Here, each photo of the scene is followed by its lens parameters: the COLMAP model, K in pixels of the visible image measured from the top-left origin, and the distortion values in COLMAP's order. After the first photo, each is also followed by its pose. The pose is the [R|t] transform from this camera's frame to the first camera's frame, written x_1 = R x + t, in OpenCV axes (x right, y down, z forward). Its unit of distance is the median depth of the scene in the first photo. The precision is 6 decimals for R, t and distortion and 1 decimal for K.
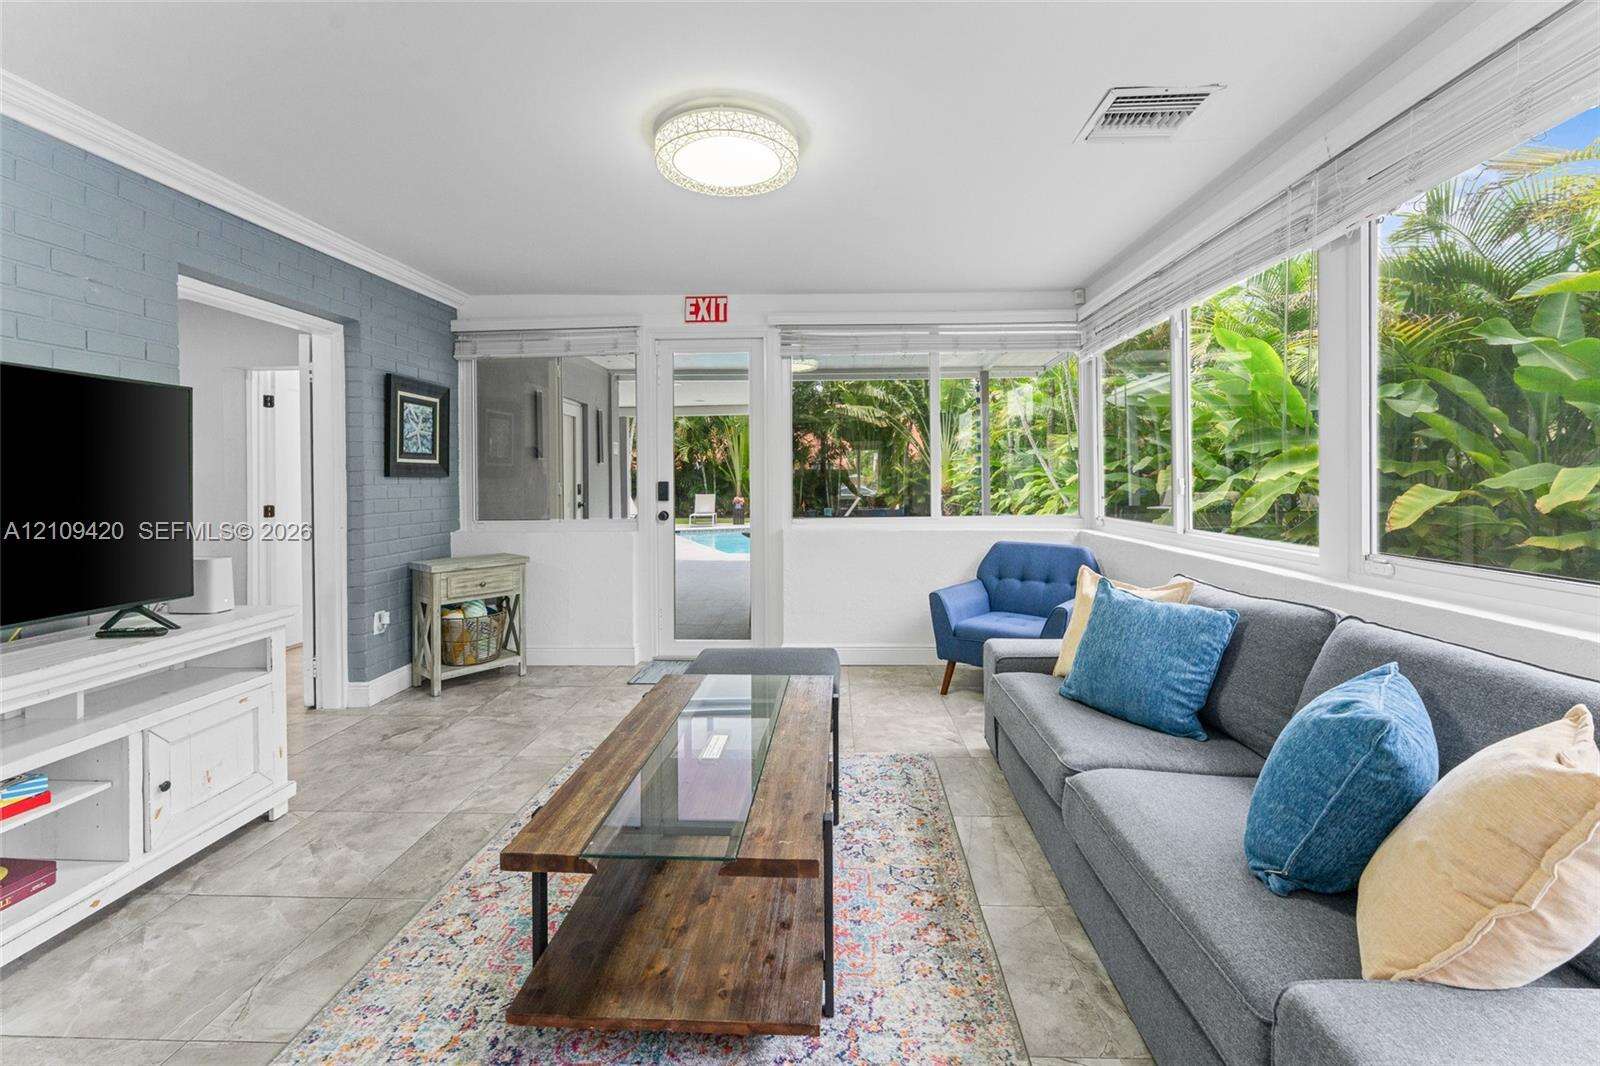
lens RADIAL K [[666.9, 0, 808.2], [0, 666.9, 476.1], [0, 0, 1]] dist [-0.001169, 0.000024]
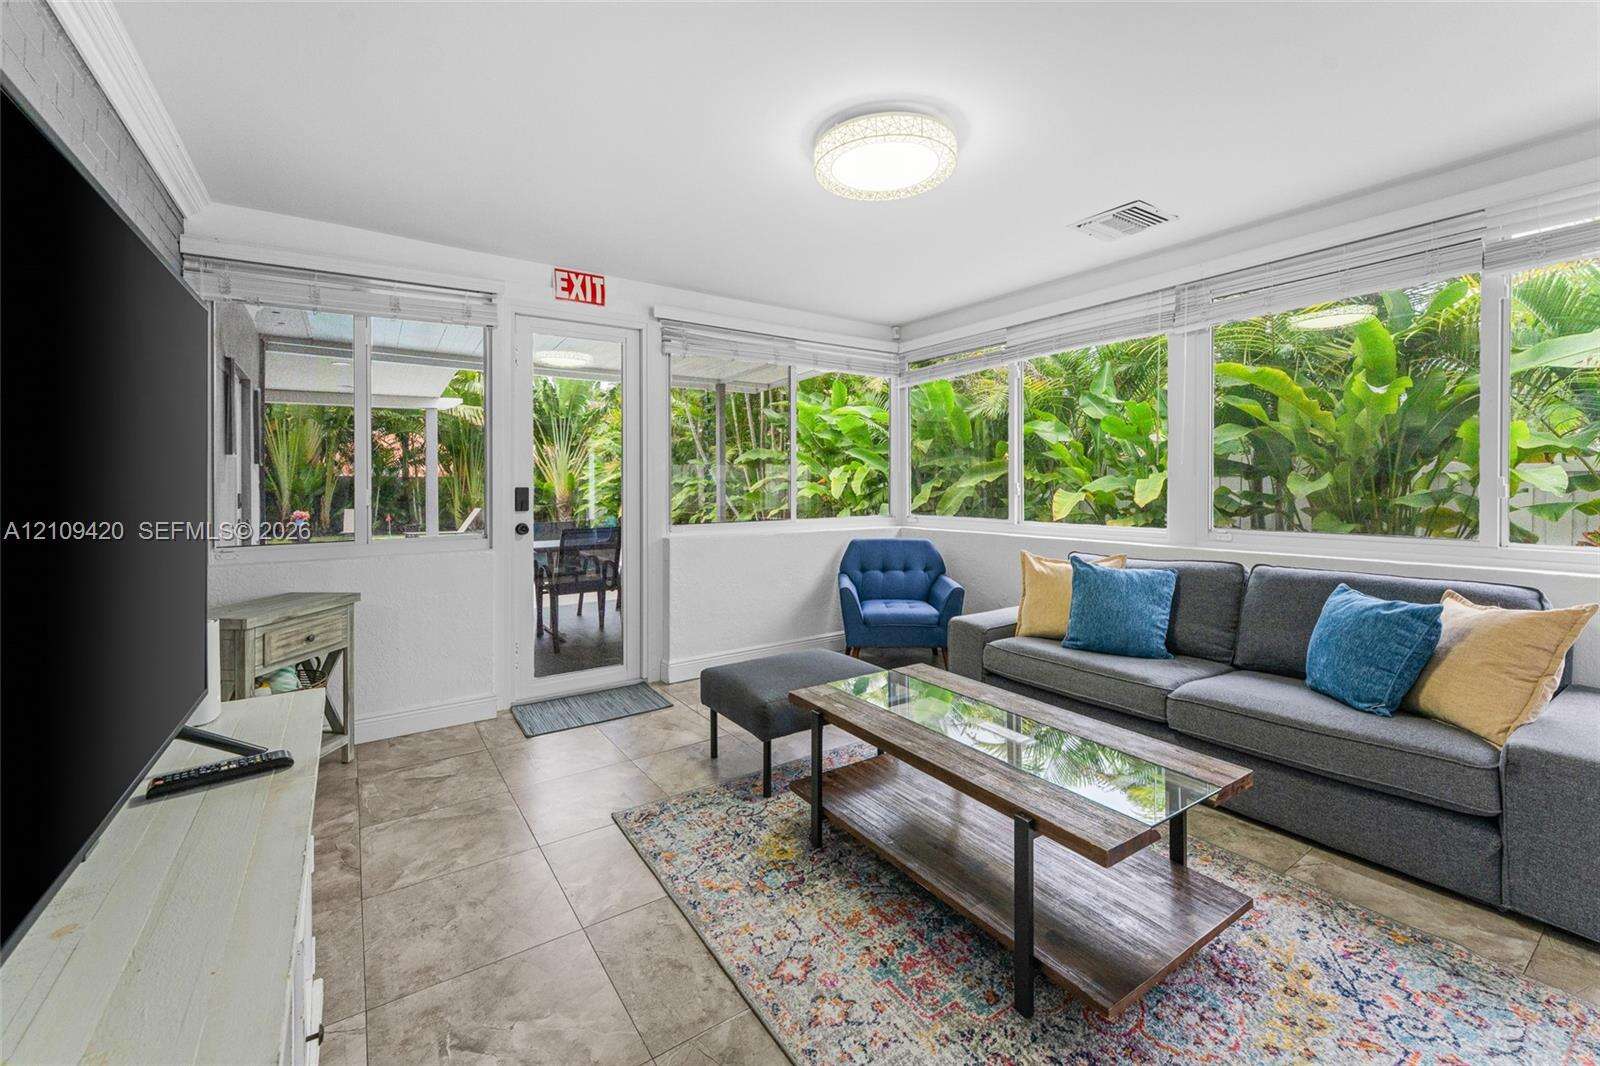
lens RADIAL K [[656.3, 0, 798.7], [0, 656.3, 489.6], [0, 0, 1]] dist [-0.000907, -0.000162]
pose [[0.805220, -0.003894, 0.592963, -0.439593], [0.000260, 0.999981, 0.006213, 0.005868], [-0.592976, -0.004849, 0.805206, 0.152211]]
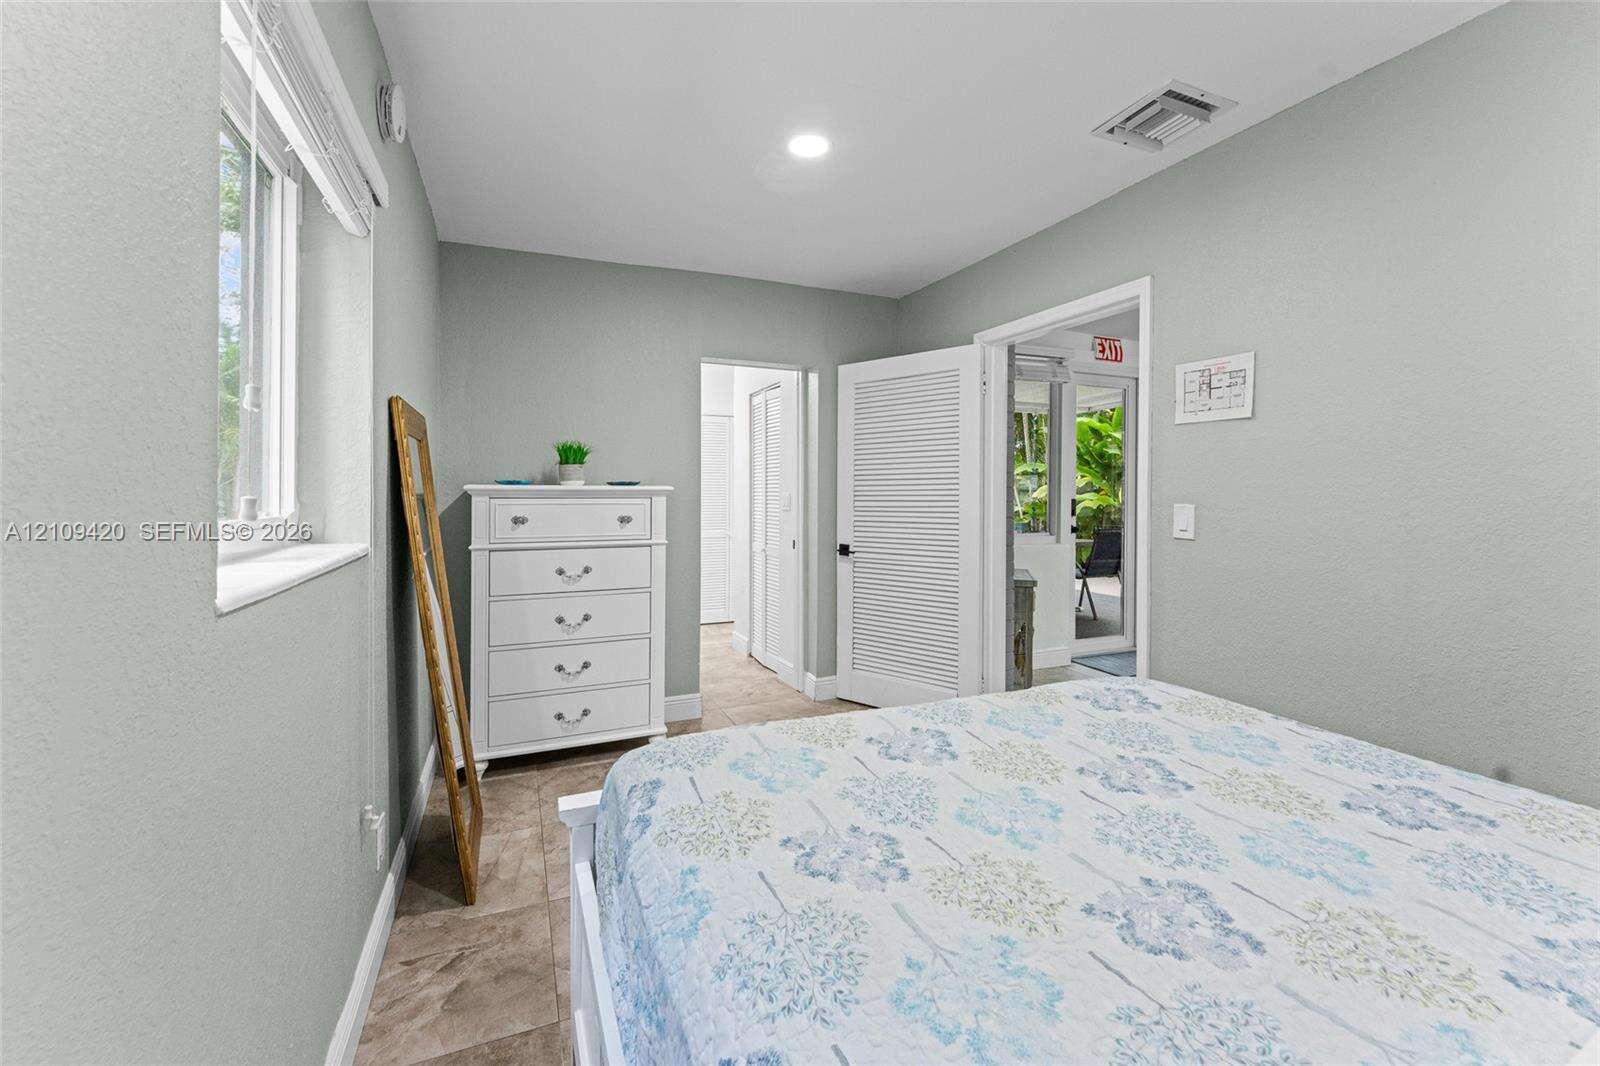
lens RADIAL K [[656.3, 0, 798.7], [0, 656.3, 489.6], [0, 0, 1]] dist [-0.000907, -0.000162]
pose [[0.899022, 0.013579, 0.437693, -1.152194], [-0.012424, 0.999908, -0.005503, 0.004633], [-0.437727, -0.000491, 0.899108, 0.220547]]
